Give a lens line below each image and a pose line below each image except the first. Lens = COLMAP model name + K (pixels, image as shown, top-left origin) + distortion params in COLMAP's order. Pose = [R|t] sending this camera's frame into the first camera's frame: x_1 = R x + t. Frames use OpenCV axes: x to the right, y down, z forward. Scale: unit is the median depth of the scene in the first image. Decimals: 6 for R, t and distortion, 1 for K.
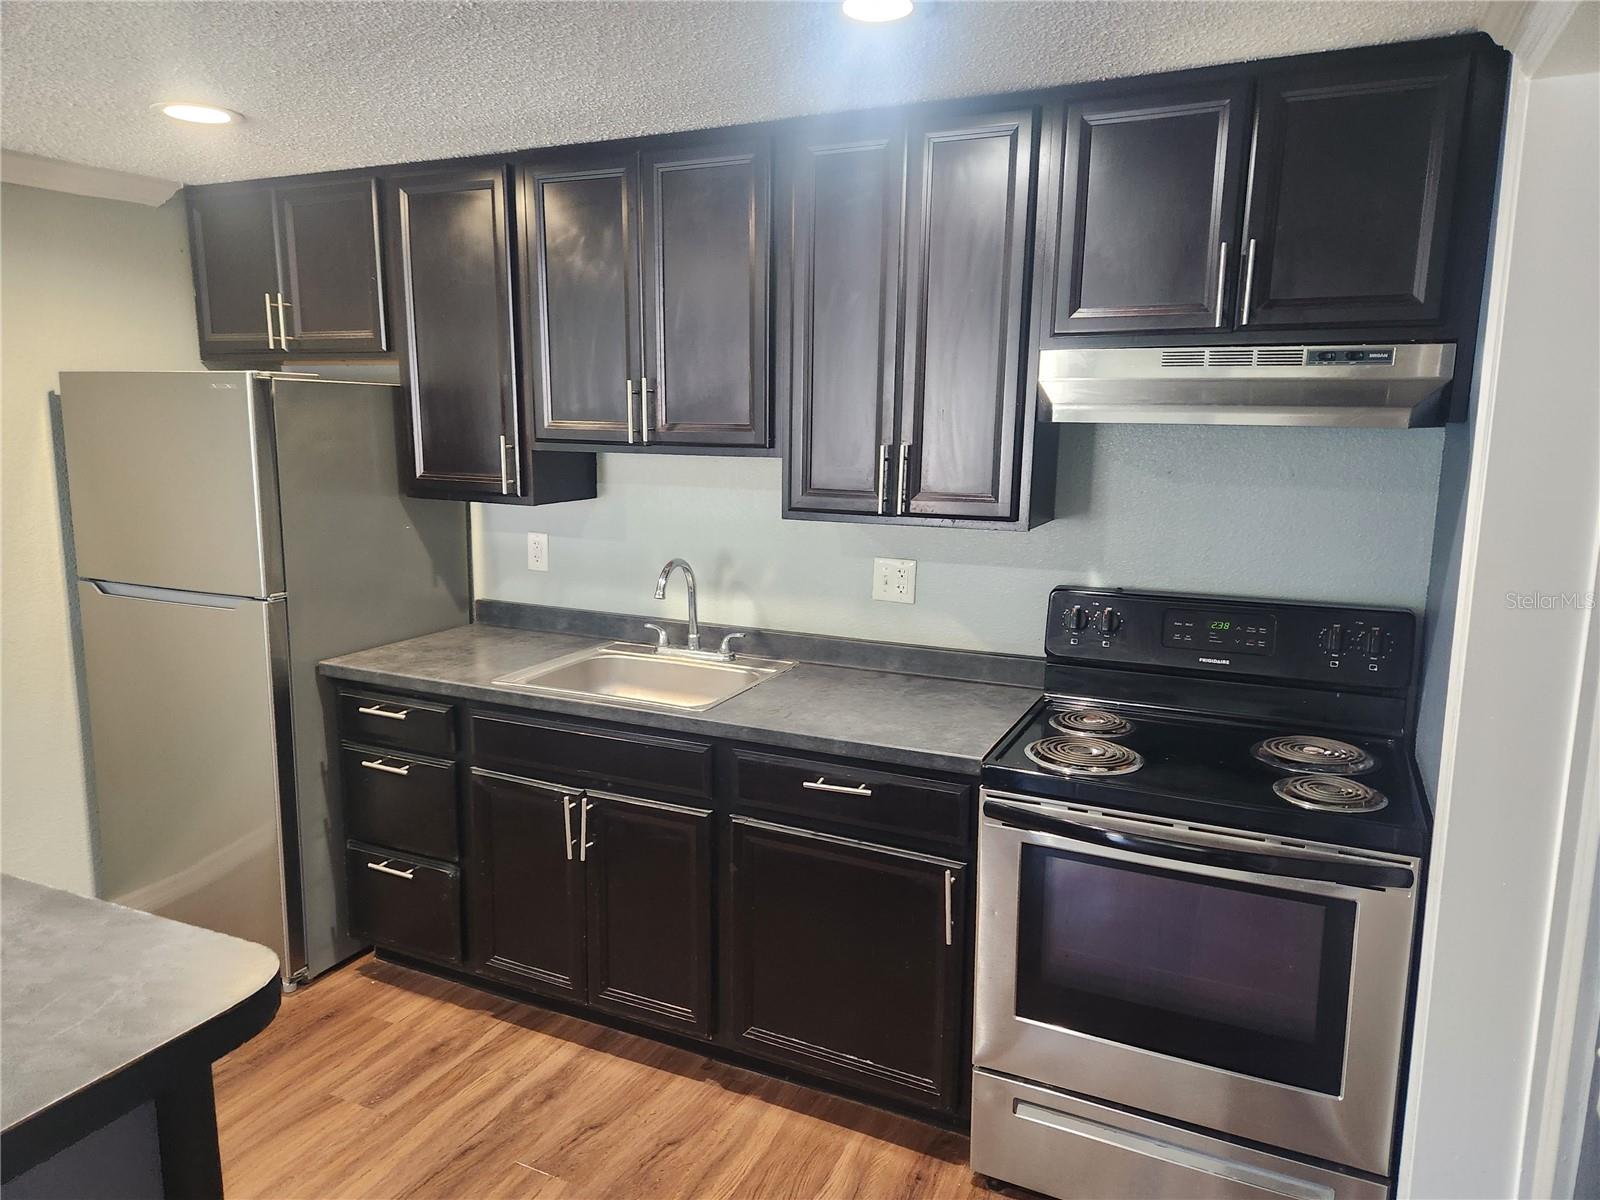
lens RADIAL K [[1072.8, 0, 796.3], [0, 1072.8, 579.2], [0, 0, 1]] dist [0.087686, -0.079192]
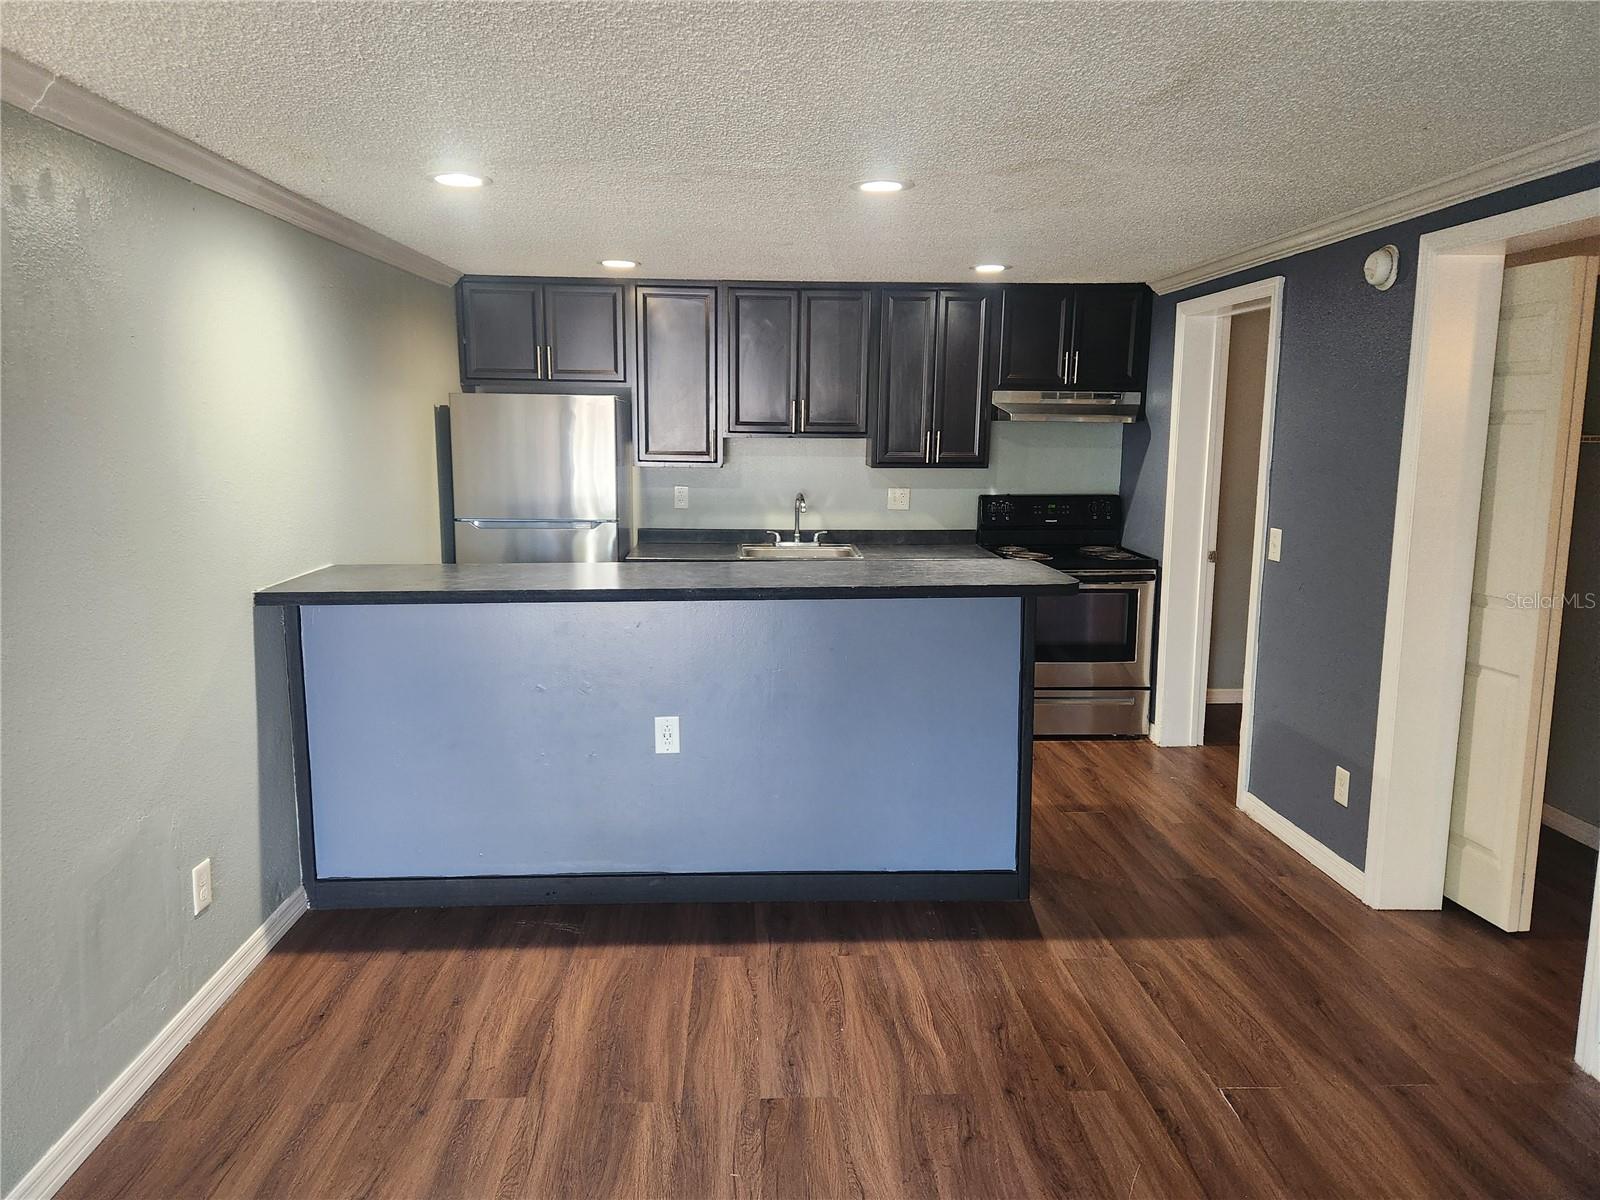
lens RADIAL K [[1072.8, 0, 796.3], [0, 1072.8, 579.2], [0, 0, 1]] dist [0.087686, -0.079192]
pose [[0.878762, -0.070382, 0.472042, -1.231187], [0.072076, 0.997293, 0.014520, 0.127029], [-0.471786, 0.021263, 0.881457, -0.819310]]
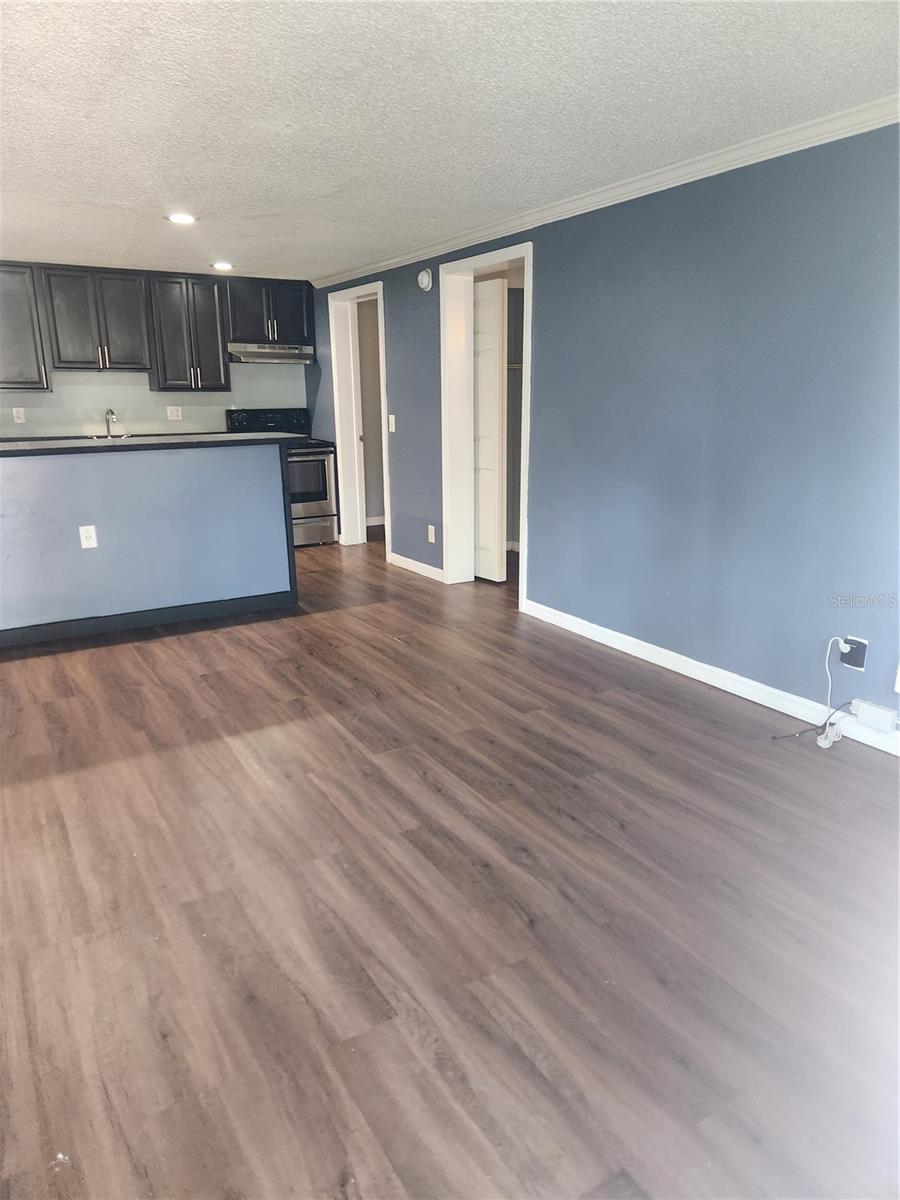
lens RADIAL K [[804.6, 0, 450.0], [0, 804.6, 600.0], [0, 0, 1]] dist [0.087686, -0.079192]
pose [[0.541925, -0.224827, 0.809797, -1.840724], [0.141311, 0.974211, 0.175907, 0.273497], [-0.828462, 0.019105, 0.559720, -1.228015]]
